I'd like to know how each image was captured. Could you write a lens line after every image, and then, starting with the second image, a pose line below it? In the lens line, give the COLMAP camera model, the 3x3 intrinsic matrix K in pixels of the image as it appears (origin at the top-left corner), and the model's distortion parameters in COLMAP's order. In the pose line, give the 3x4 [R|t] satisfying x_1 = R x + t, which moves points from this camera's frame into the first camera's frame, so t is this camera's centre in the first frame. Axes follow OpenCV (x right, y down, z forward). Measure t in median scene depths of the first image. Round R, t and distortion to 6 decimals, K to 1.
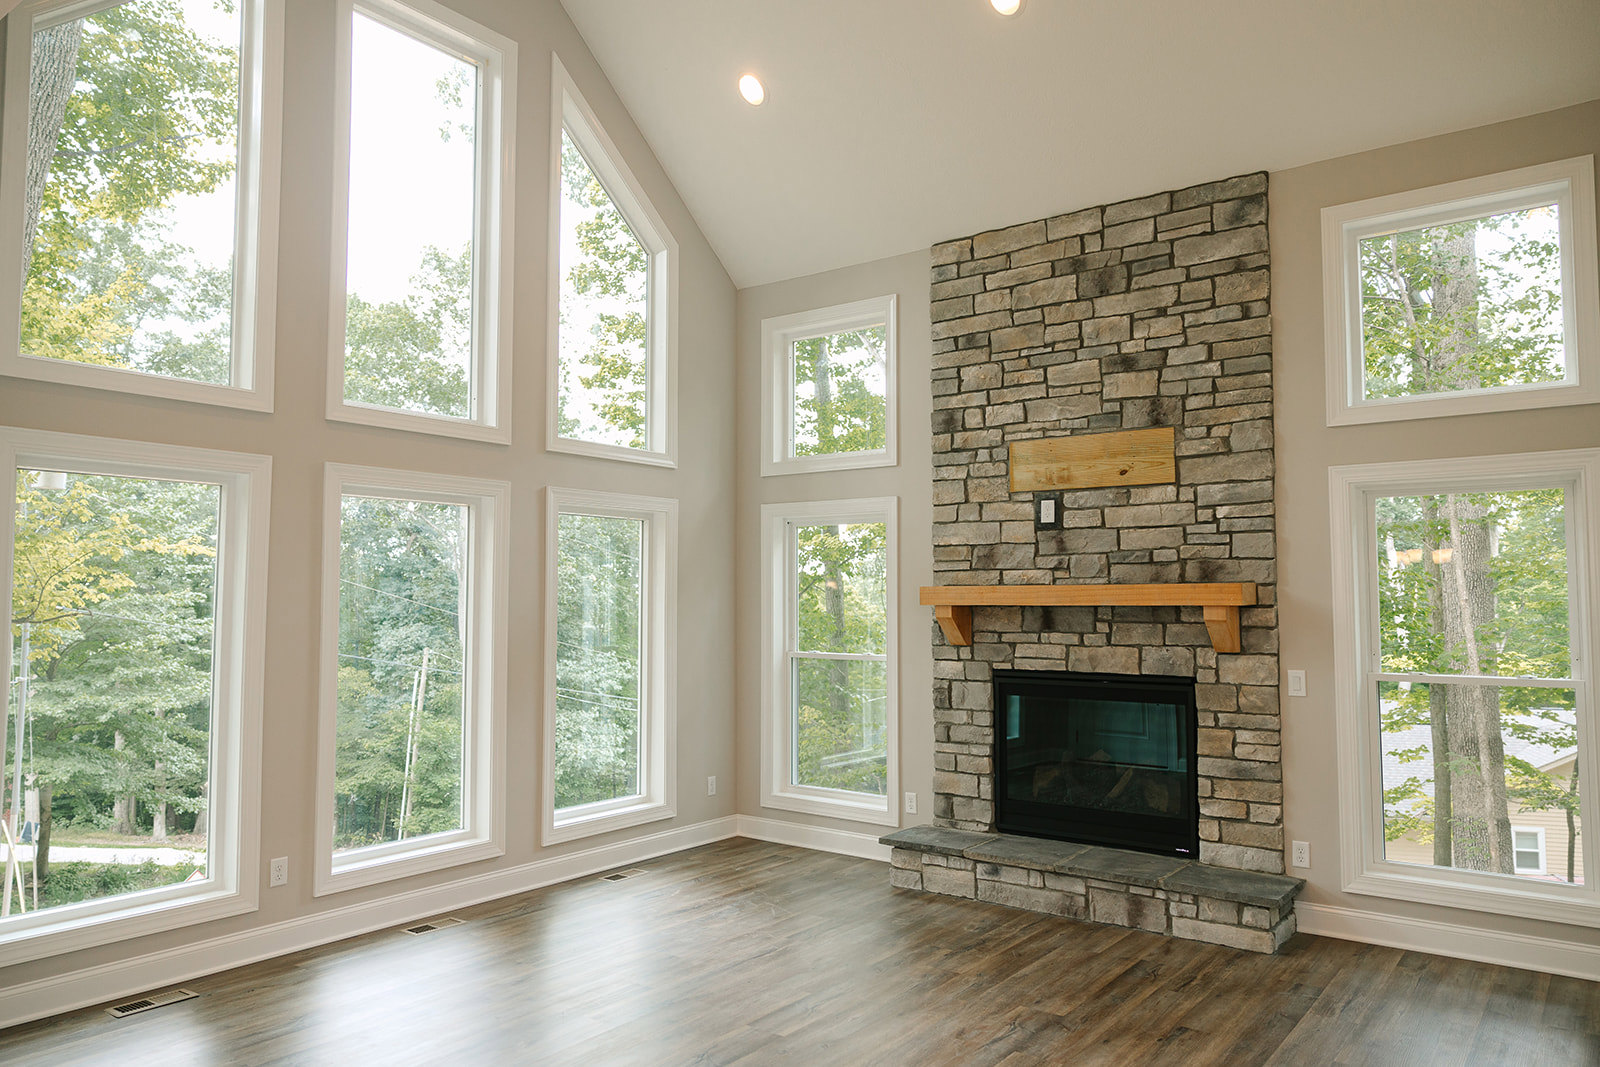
lens RADIAL K [[1089.5, 0, 830.7], [0, 1089.5, 541.6], [0, 0, 1]] dist [-0.006608, 0.004609]
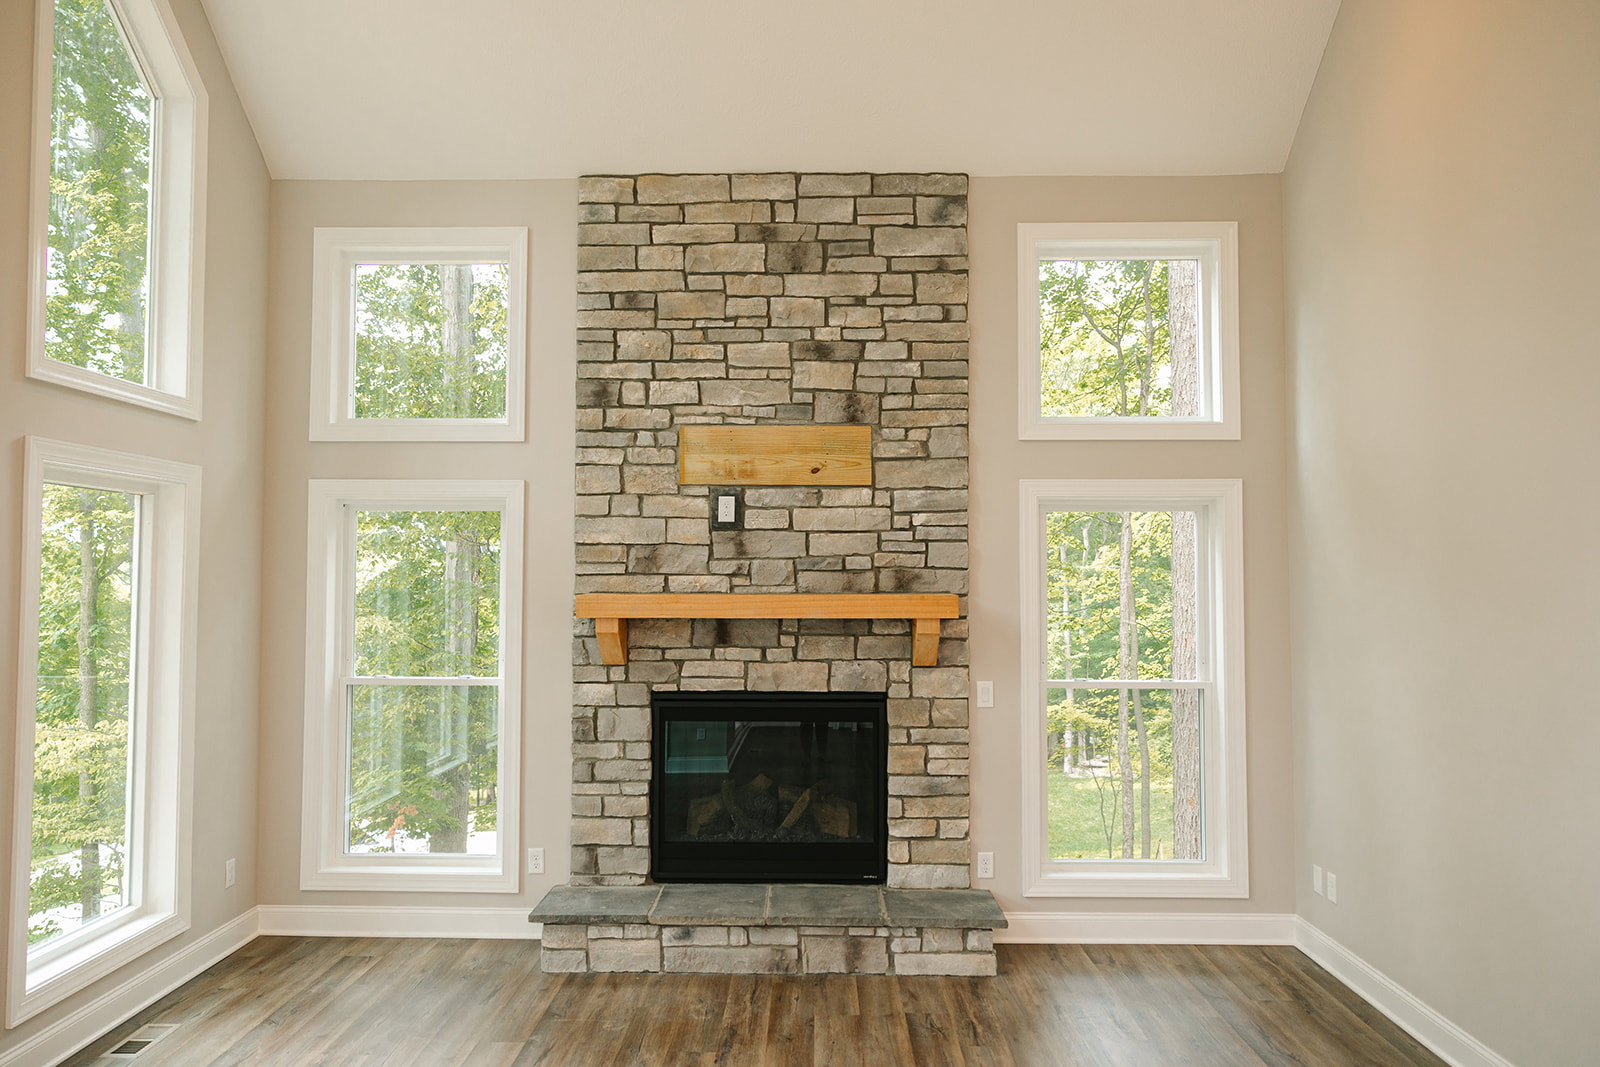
lens RADIAL K [[1089.5, 0, 813.6], [0, 1089.5, 534.0], [0, 0, 1]] dist [-0.006608, 0.004609]
pose [[0.819167, 0.025590, 0.572984, -0.255201], [-0.033955, 0.999416, 0.003908, -0.014097], [-0.572549, -0.022657, 0.819557, 0.253442]]
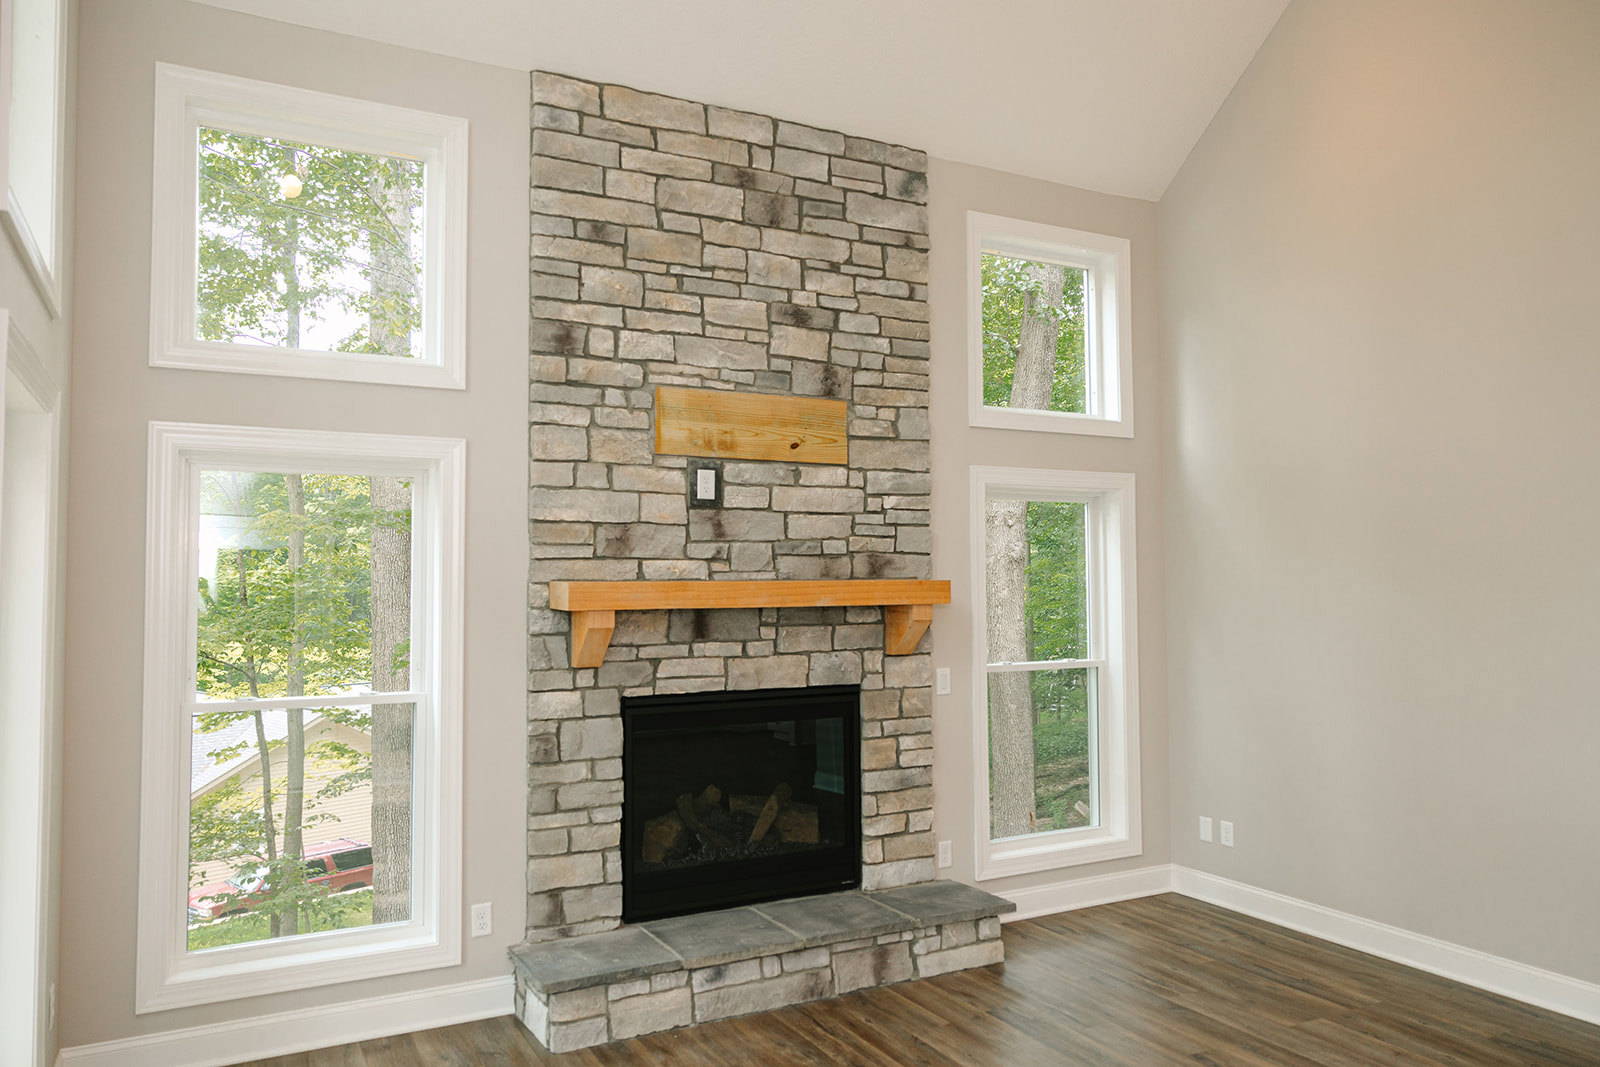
lens RADIAL K [[1089.5, 0, 814.0], [0, 1089.5, 538.3], [0, 0, 1]] dist [-0.006608, 0.004609]
pose [[0.451565, 0.035532, 0.891531, -0.468925], [-0.041451, 0.998963, -0.018819, 0.022356], [-0.891275, -0.028457, 0.452569, 0.610485]]
